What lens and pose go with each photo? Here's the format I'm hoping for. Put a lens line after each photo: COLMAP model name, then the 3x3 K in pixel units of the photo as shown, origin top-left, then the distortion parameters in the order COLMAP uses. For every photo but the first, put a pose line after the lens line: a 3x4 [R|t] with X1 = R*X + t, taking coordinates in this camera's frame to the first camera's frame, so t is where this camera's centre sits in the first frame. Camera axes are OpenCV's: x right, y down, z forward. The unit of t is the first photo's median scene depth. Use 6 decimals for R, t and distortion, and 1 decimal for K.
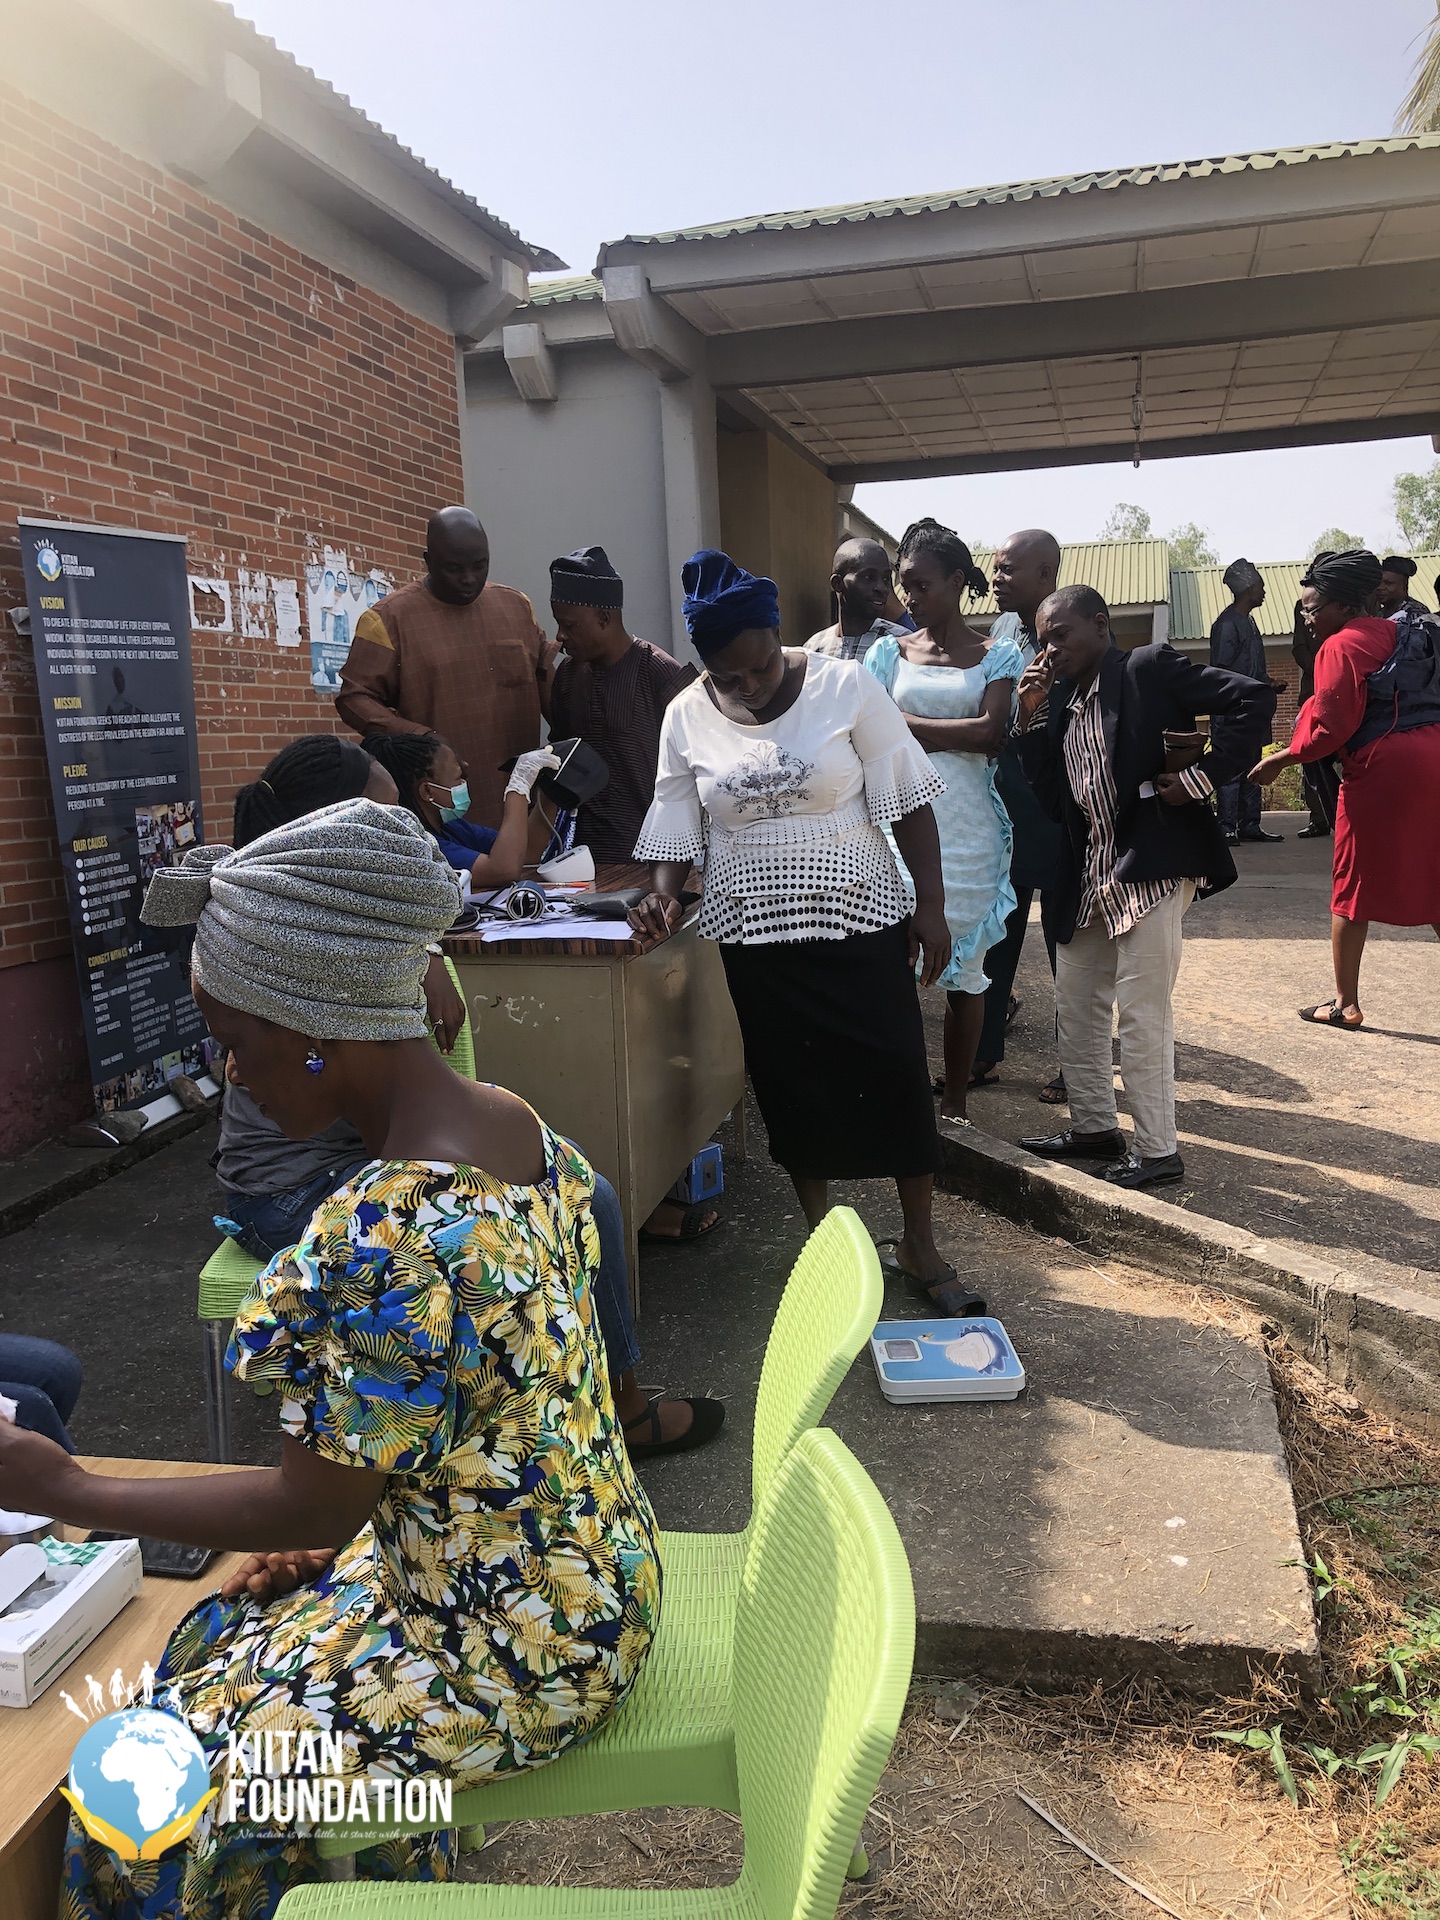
lens RADIAL K [[1583.1, 0, 719.1], [0, 1583.1, 970.0], [0, 0, 1]] dist [-0.003327, 0.033818]
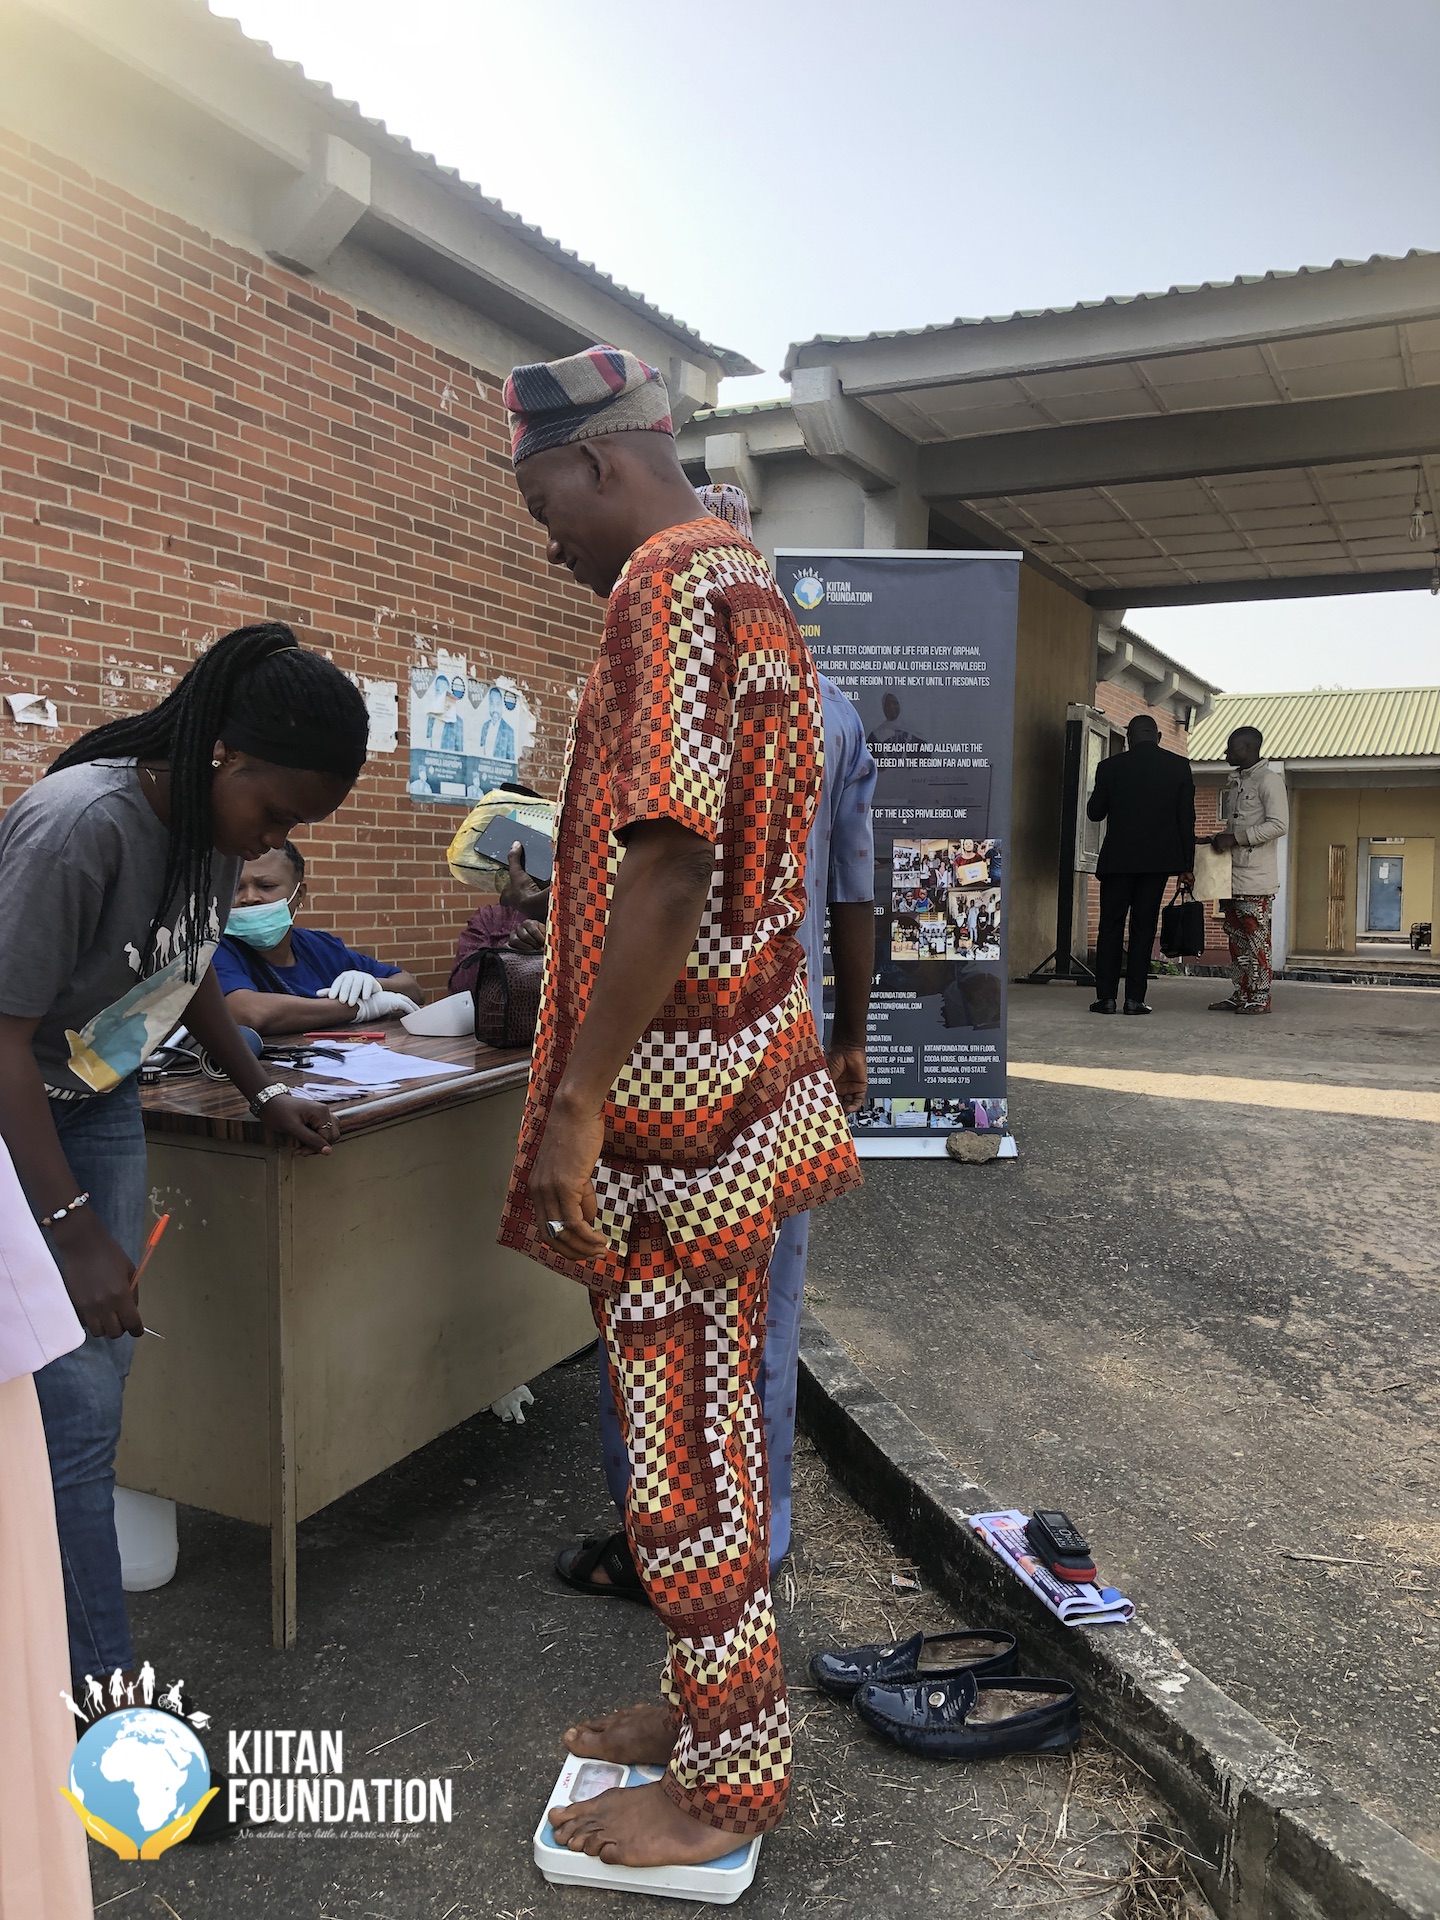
lens RADIAL K [[1583.1, 0, 706.8], [0, 1583.1, 970.6], [0, 0, 1]] dist [-0.003327, 0.033818]
pose [[0.975157, 0.064650, -0.211871, 0.119150], [-0.081645, 0.994024, -0.072465, -0.022340], [0.205920, 0.087963, 0.974607, 0.132041]]
